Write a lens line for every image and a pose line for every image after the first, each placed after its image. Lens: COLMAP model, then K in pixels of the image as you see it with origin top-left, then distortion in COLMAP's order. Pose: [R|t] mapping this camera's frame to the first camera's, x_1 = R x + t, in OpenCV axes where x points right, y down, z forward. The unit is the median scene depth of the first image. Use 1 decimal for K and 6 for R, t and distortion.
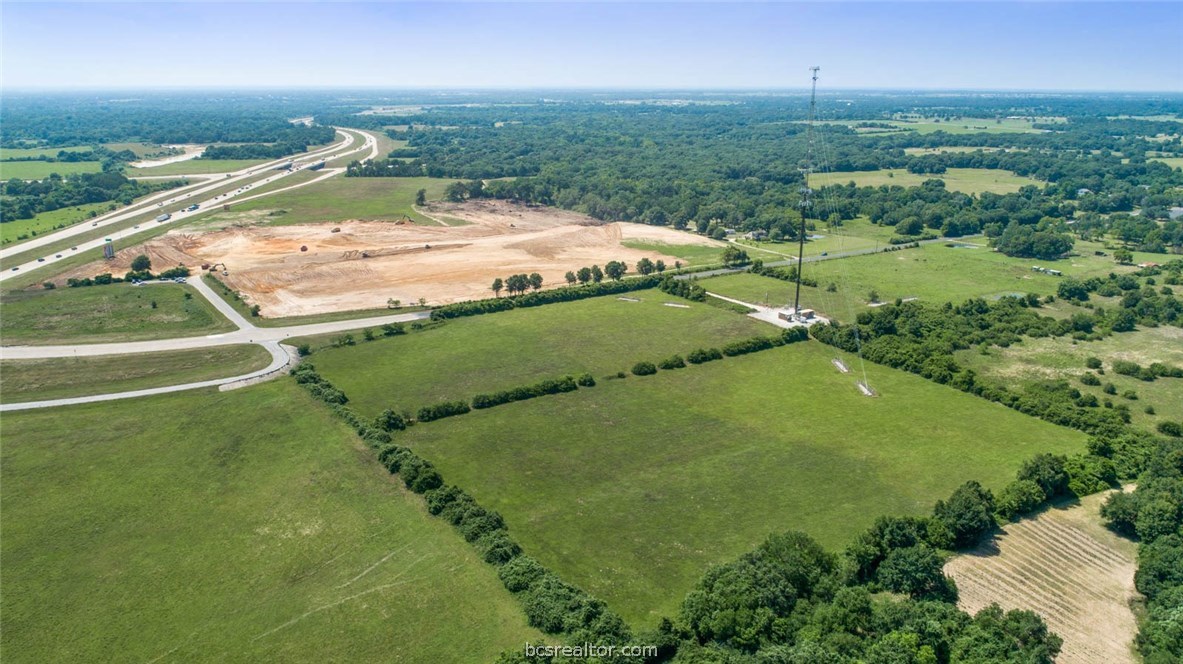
lens RADIAL K [[820.8, 0, 591.5], [0, 820.8, 332.0], [0, 0, 1]] dist [-0.012649, 0.003211]
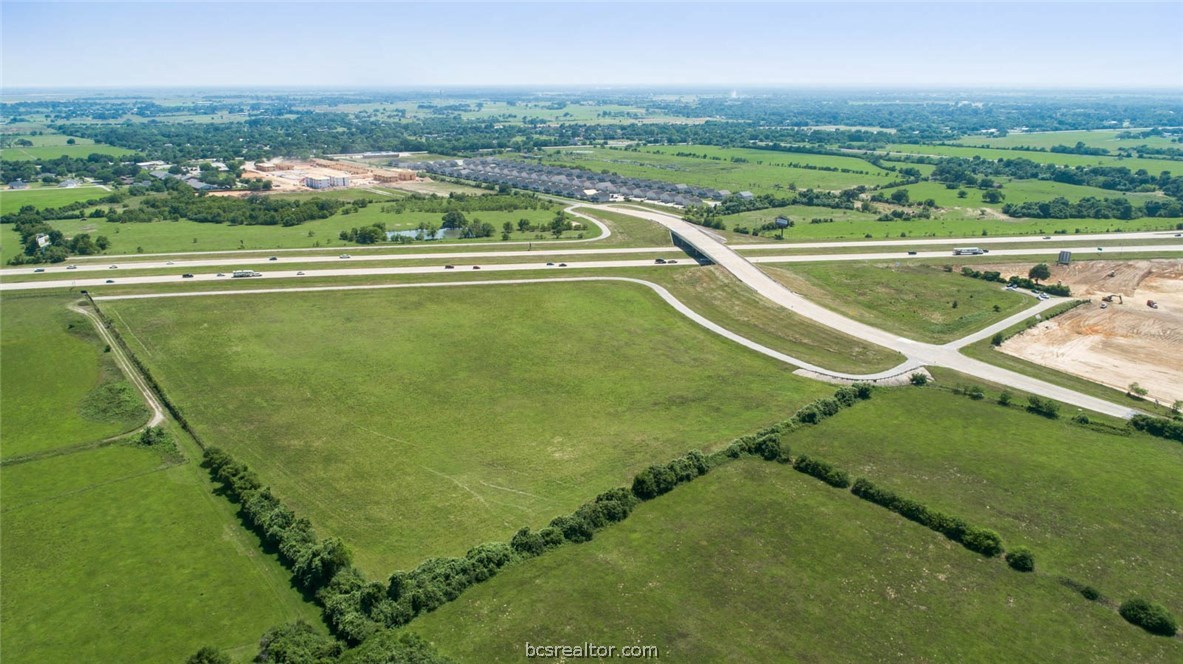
lens RADIAL K [[820.8, 0, 591.5], [0, 820.8, 332.0], [0, 0, 1]] dist [-0.012649, 0.003211]
pose [[0.099925, 0.294432, -0.950434, 0.391353], [-0.291444, 0.921980, 0.254977, -0.128627], [0.951355, 0.251519, 0.177939, 0.397247]]
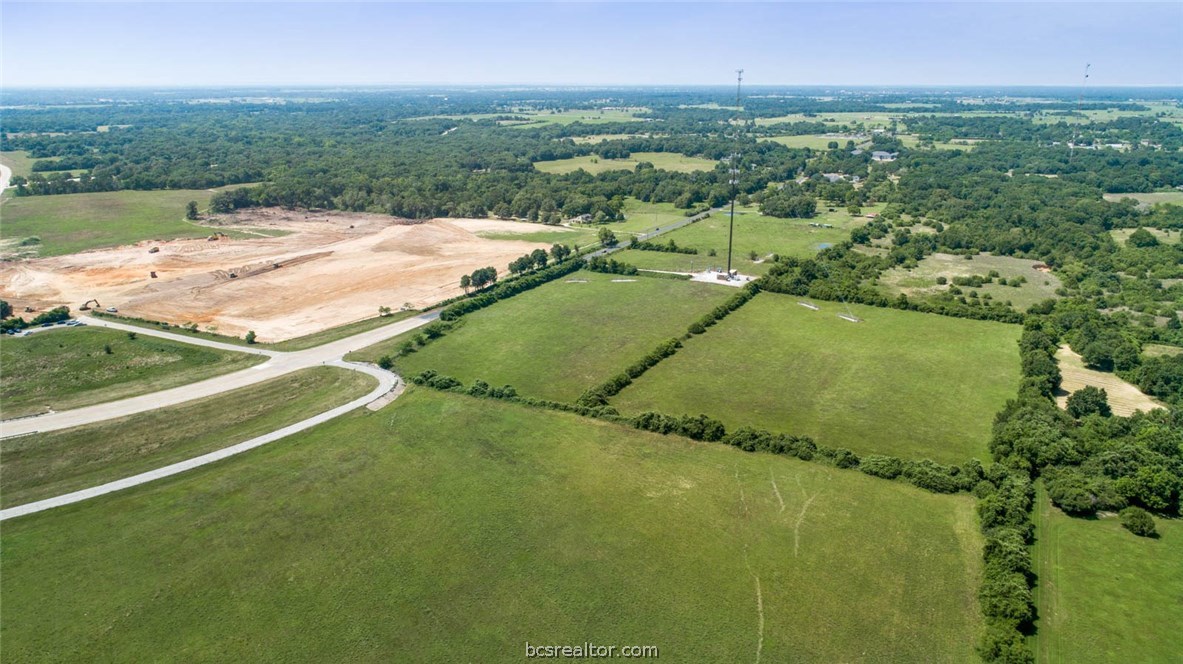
lens RADIAL K [[820.8, 0, 591.5], [0, 820.8, 332.0], [0, 0, 1]] dist [-0.012649, 0.003211]
pose [[0.874874, -0.144704, 0.462230, -0.483191], [0.142301, 0.989004, 0.040279, -0.014813], [-0.462975, 0.030537, 0.885845, 0.028565]]
